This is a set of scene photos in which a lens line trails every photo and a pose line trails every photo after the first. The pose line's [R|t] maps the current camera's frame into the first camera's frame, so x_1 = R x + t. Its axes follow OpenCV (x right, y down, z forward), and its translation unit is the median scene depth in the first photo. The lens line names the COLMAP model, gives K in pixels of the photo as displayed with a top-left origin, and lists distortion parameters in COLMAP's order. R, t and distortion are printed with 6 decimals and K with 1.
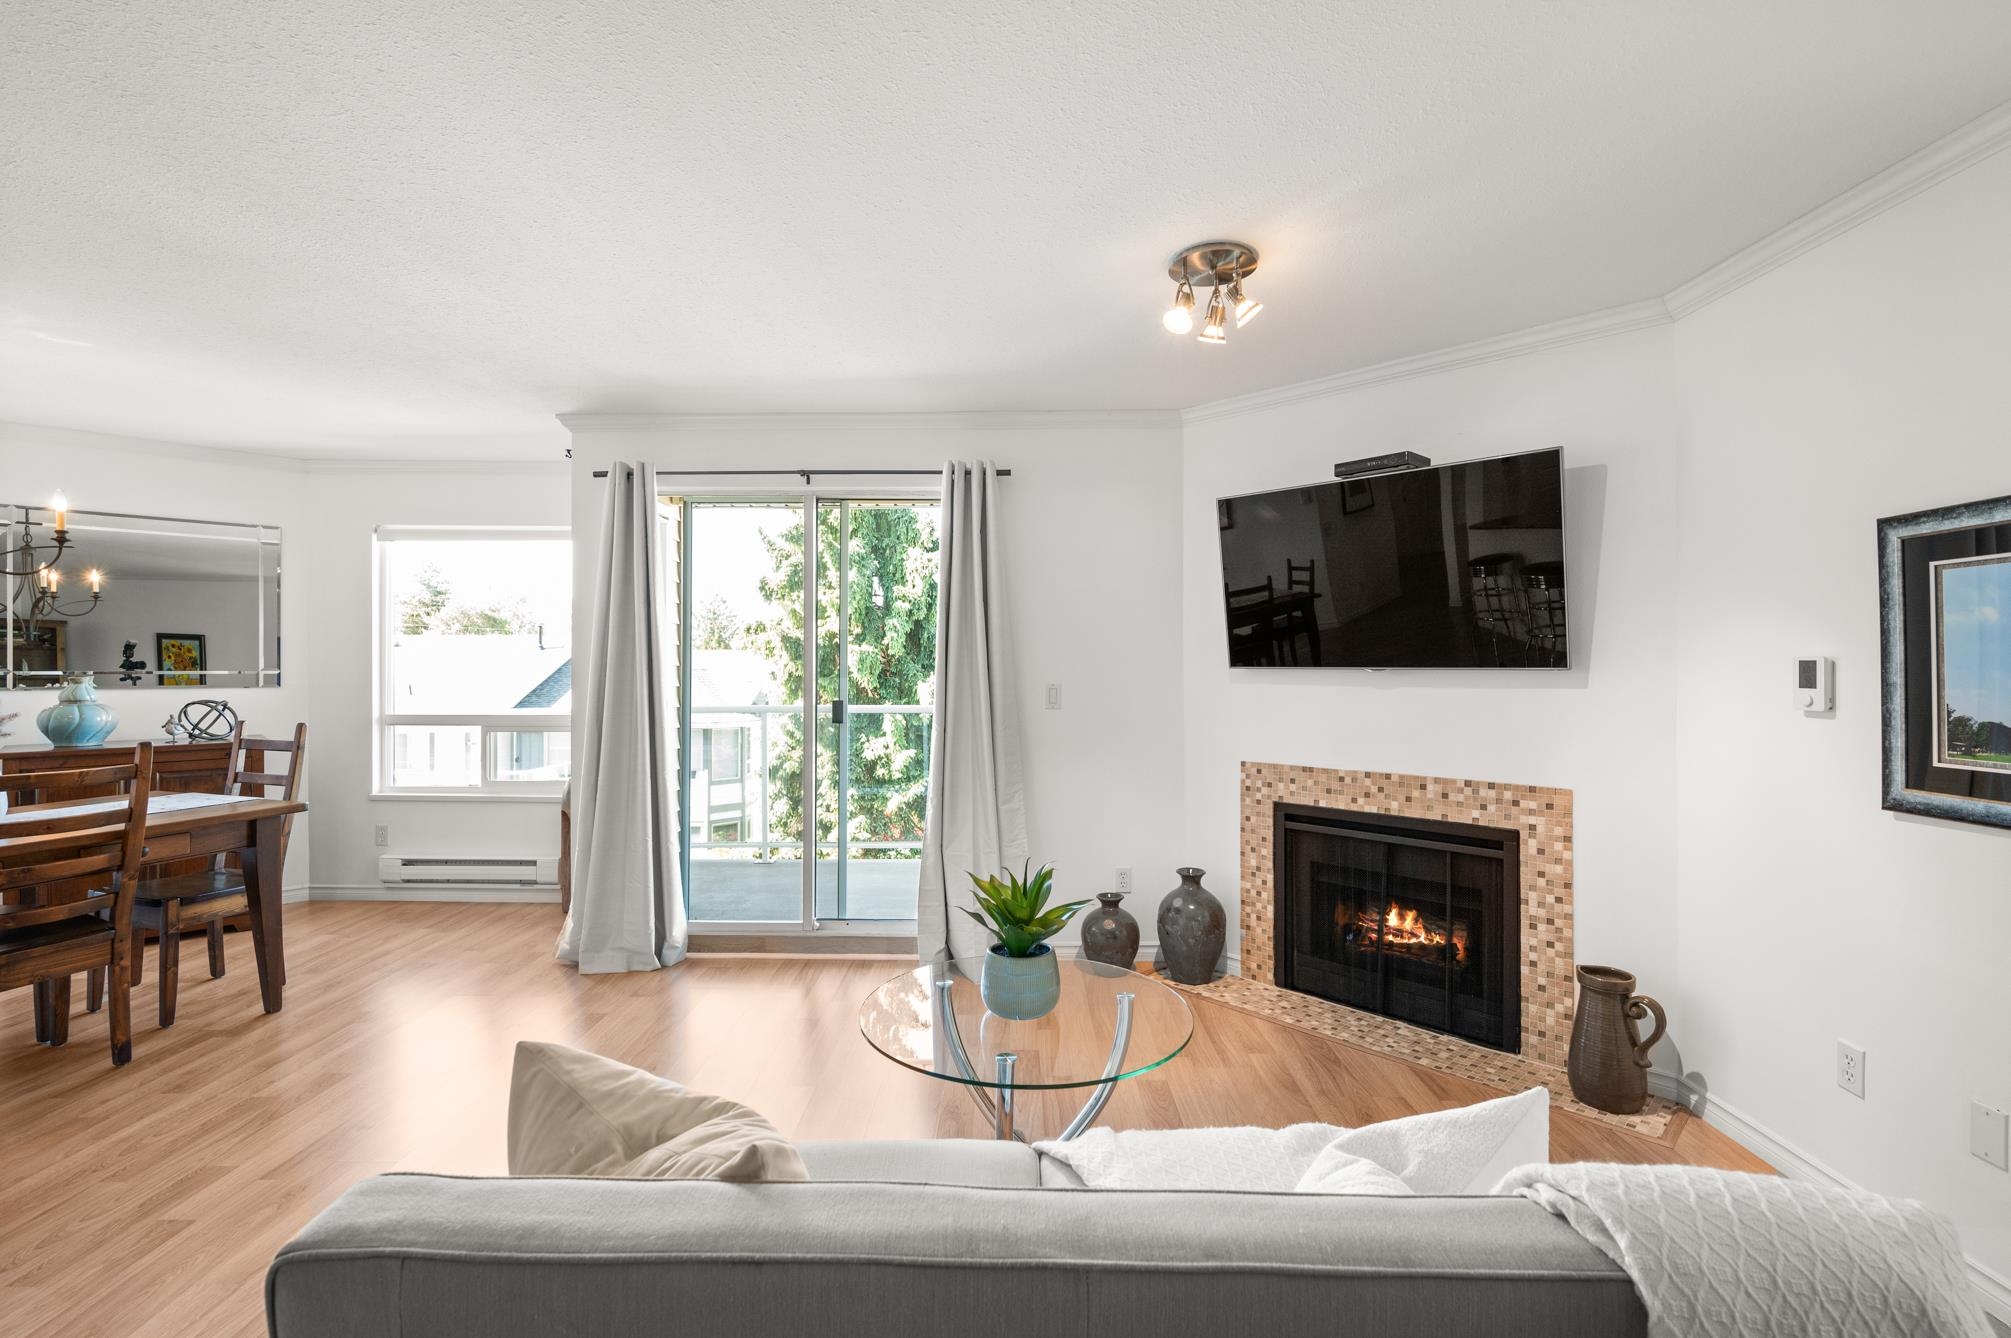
lens RADIAL K [[896.8, 0, 1000.0], [0, 896.8, 664.4], [0, 0, 1]] dist [0.002965, -0.001728]
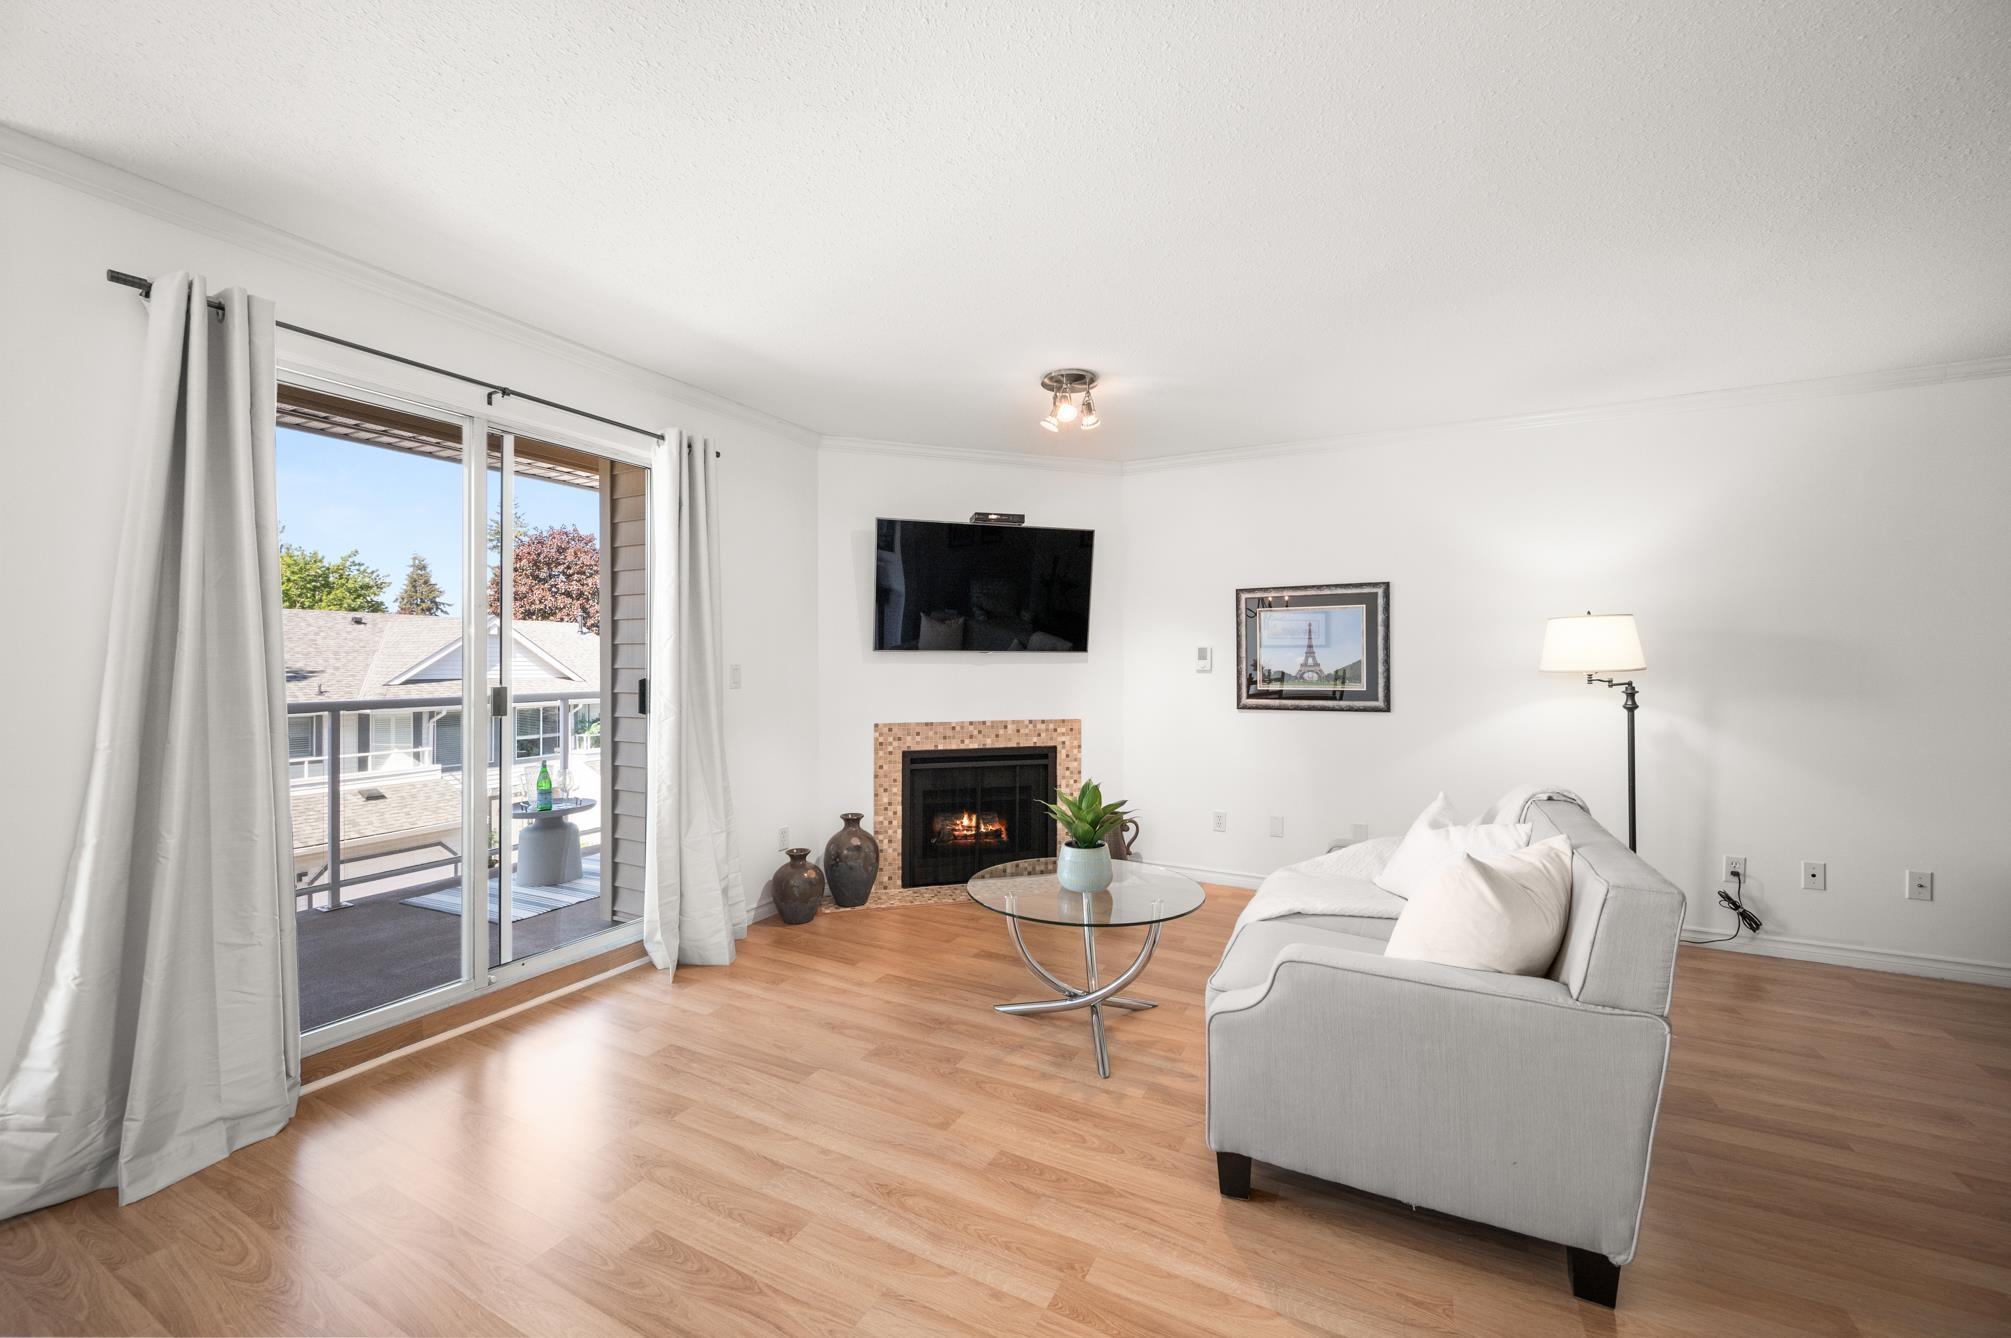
lens RADIAL K [[797.3, 0, 997.9], [0, 797.3, 658.0], [0, 0, 1]] dist [-0.000819, 0.000565]
pose [[0.454786, 0.004686, 0.890589, -0.722854], [-0.001397, 0.999989, -0.004548, 0.020397], [-0.890600, 0.000824, 0.454787, 0.349321]]
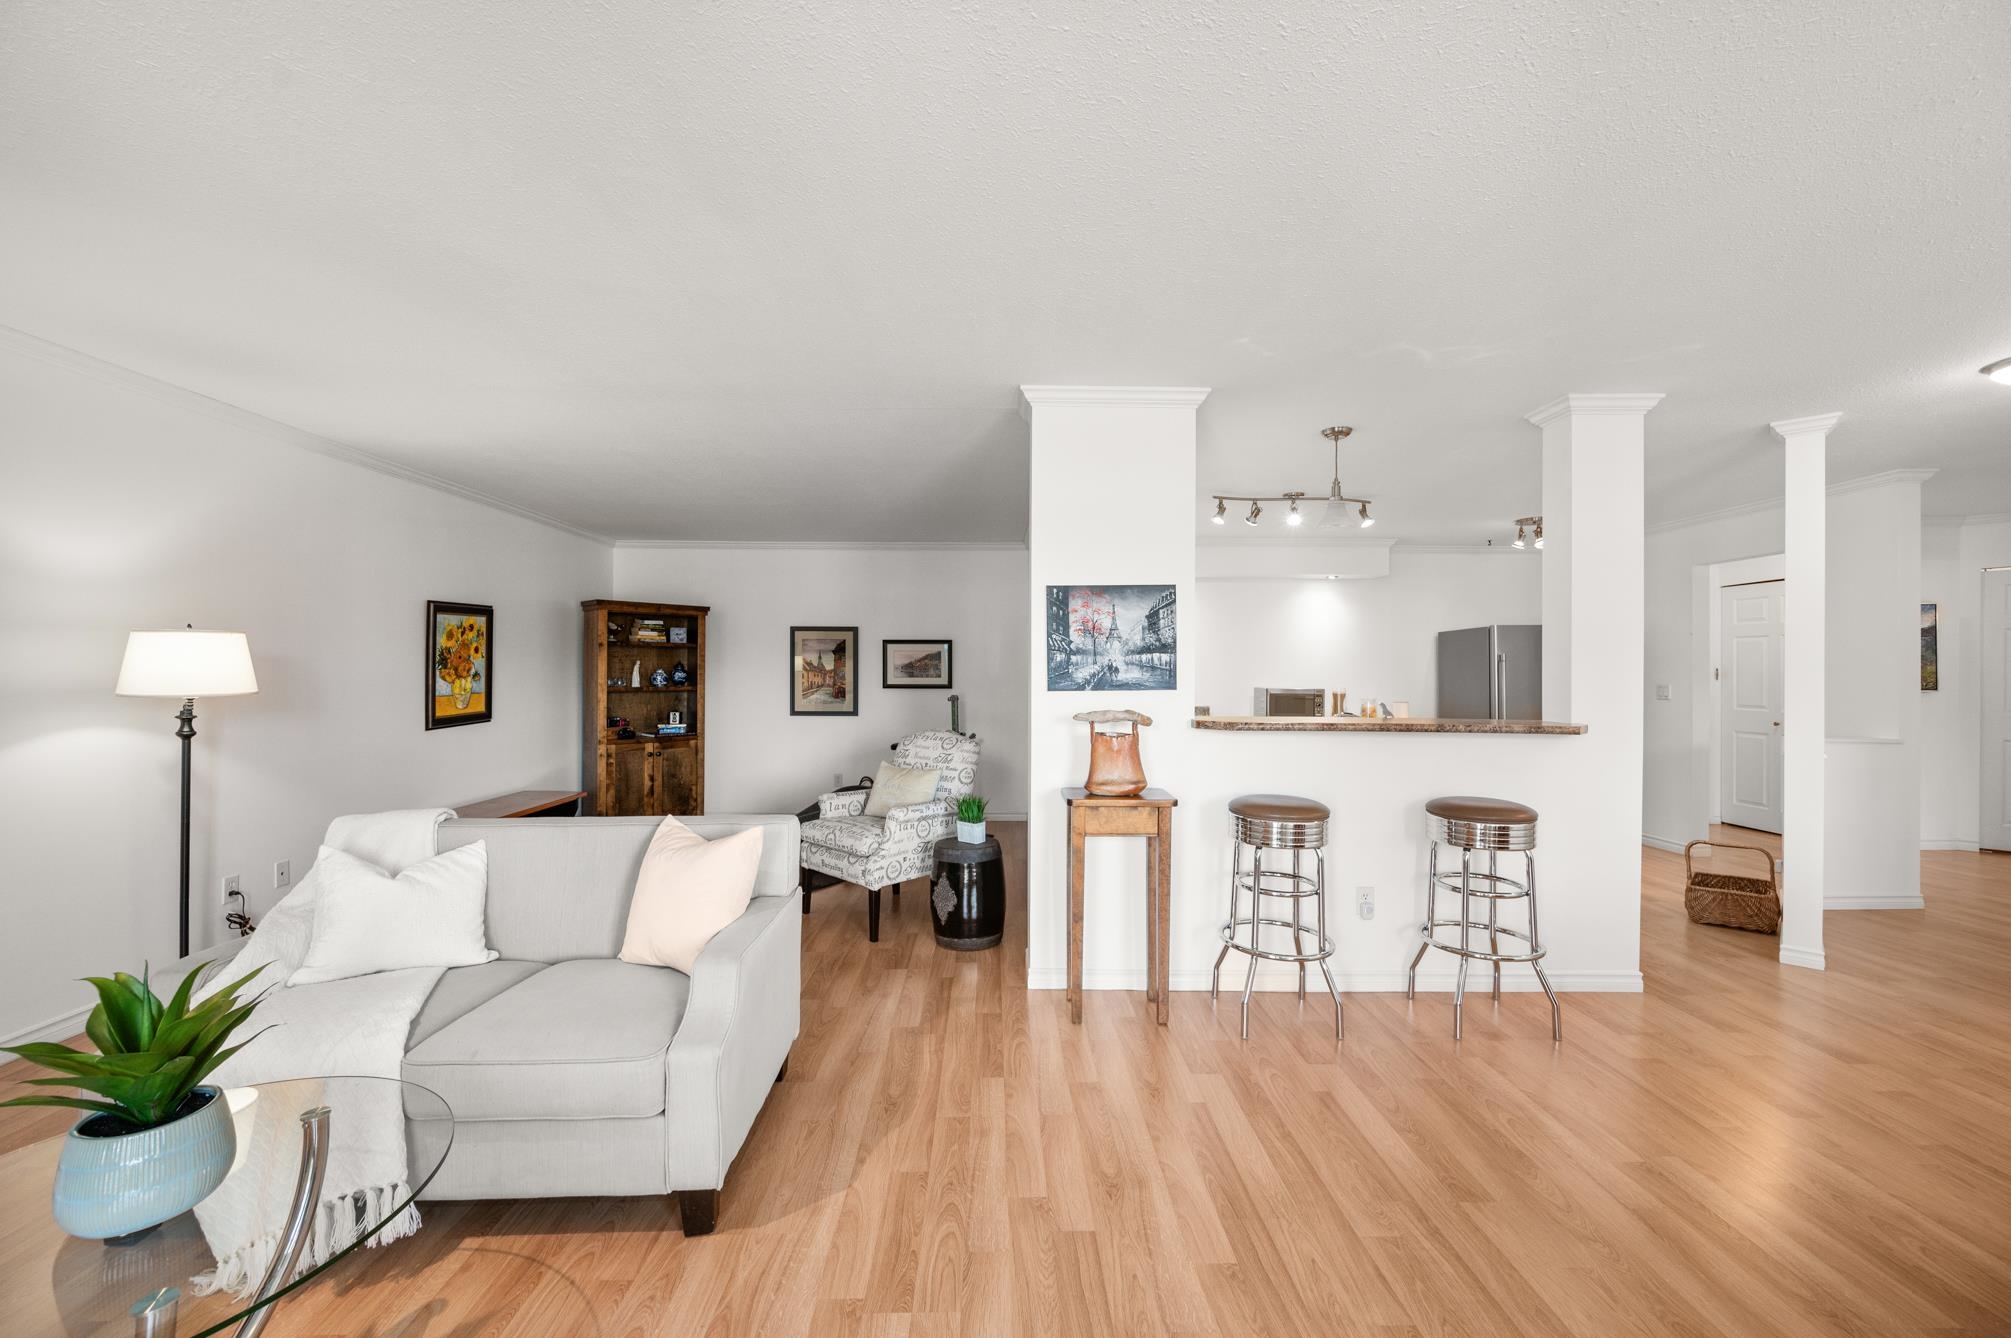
lens RADIAL K [[797.3, 0, 1001.6], [0, 797.3, 673.0], [0, 0, 1]] dist [-0.000819, 0.000565]
pose [[-0.999663, -0.003500, -0.025709, -0.354995], [-0.003592, 0.999987, 0.003528, 0.002571], [0.025697, 0.003619, -0.999663, 0.992990]]
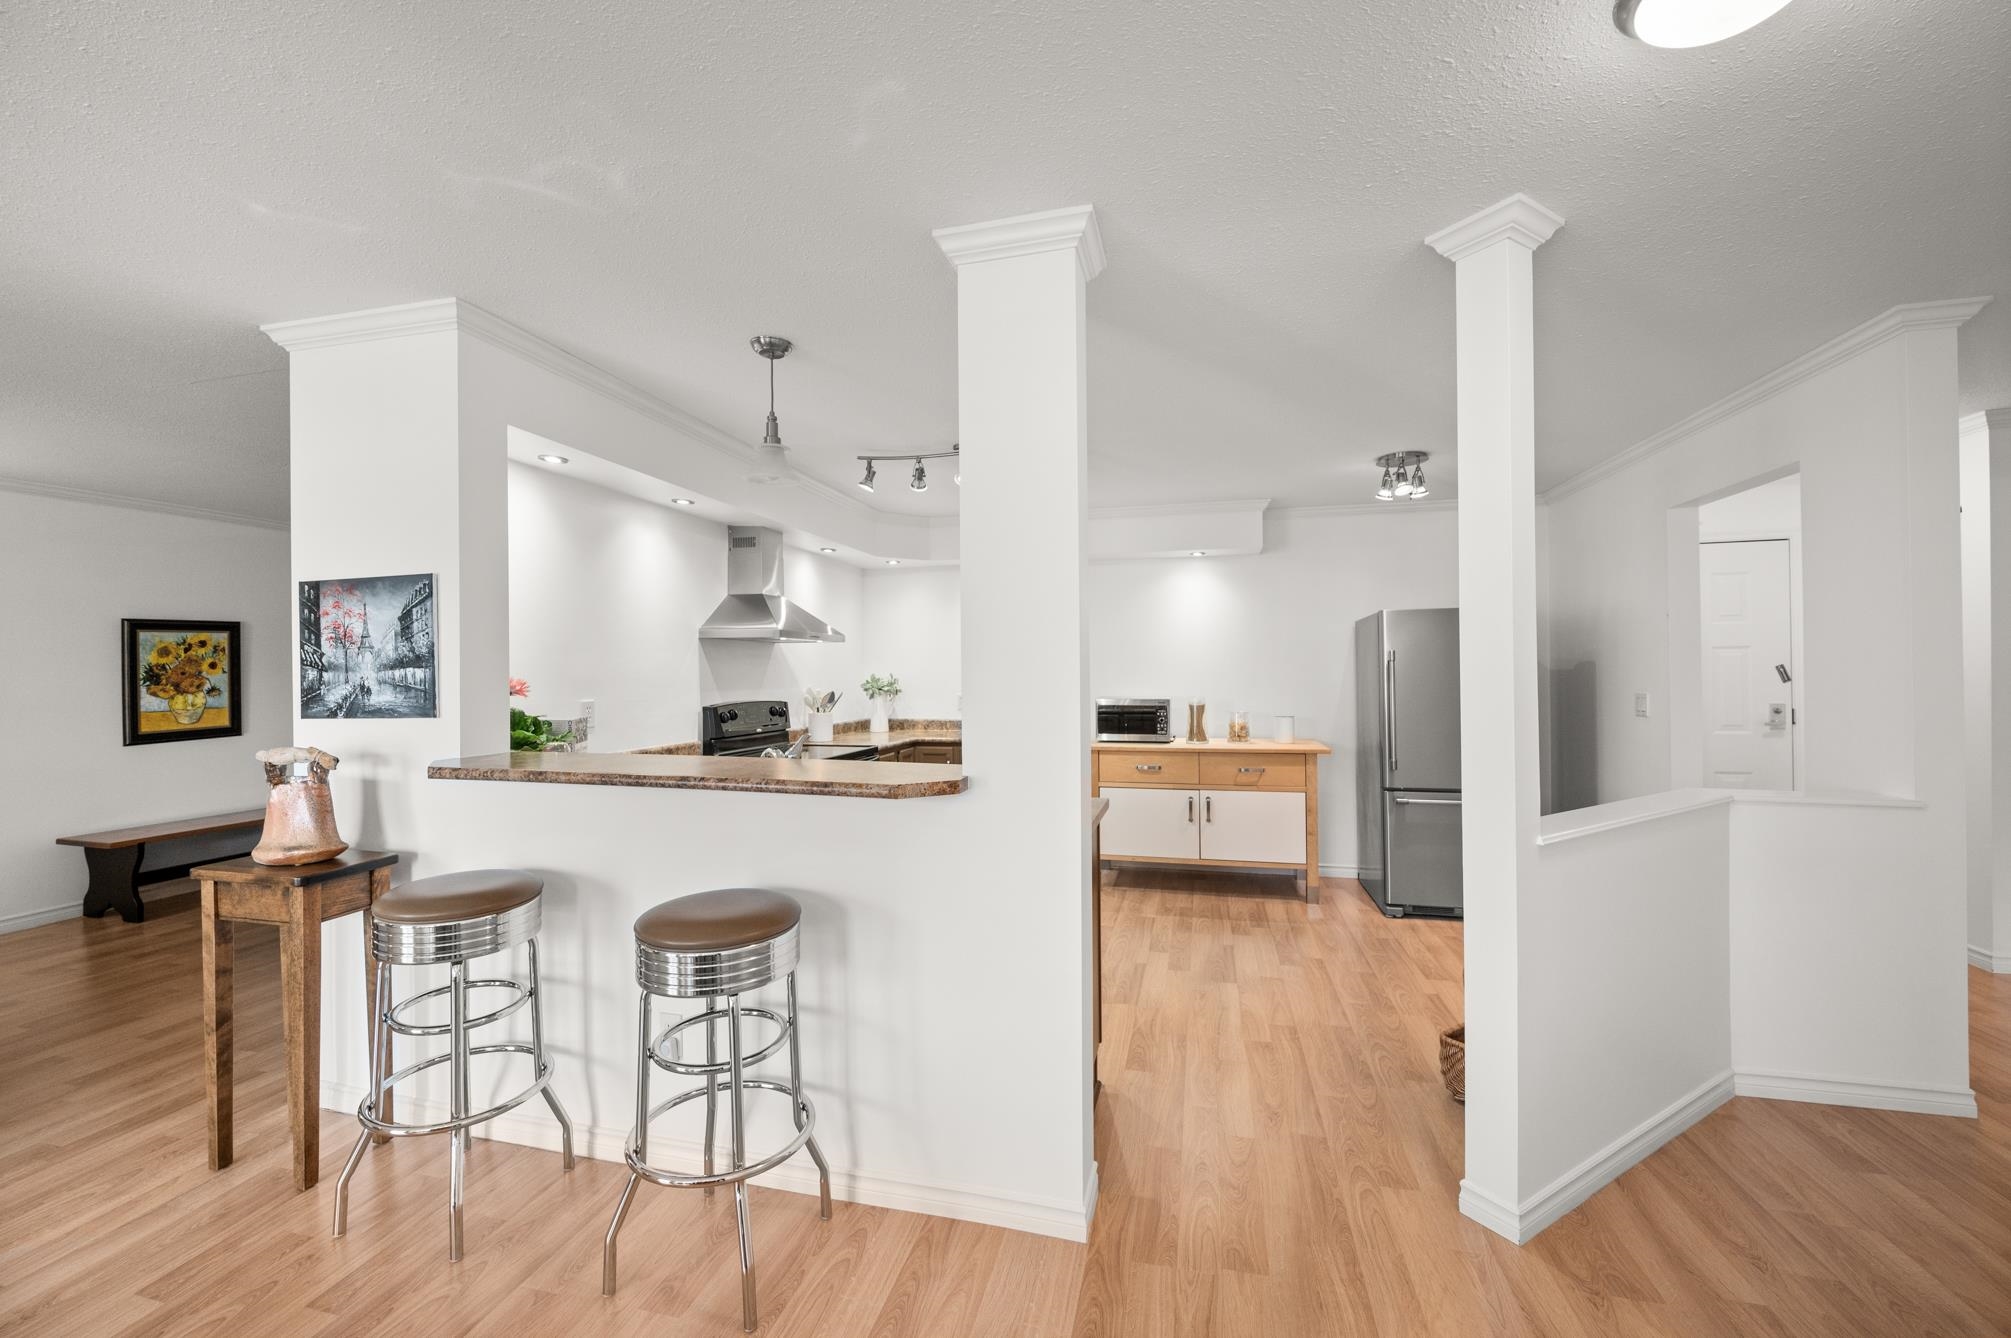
lens RADIAL K [[797.3, 0, 1002.1], [0, 797.3, 671.0], [0, 0, 1]] dist [-0.000819, 0.000565]
pose [[-0.973220, 0.006808, 0.229773, -1.195081], [0.007446, 0.999970, 0.001909, -0.012500], [-0.229753, 0.003568, -0.973242, 0.622594]]
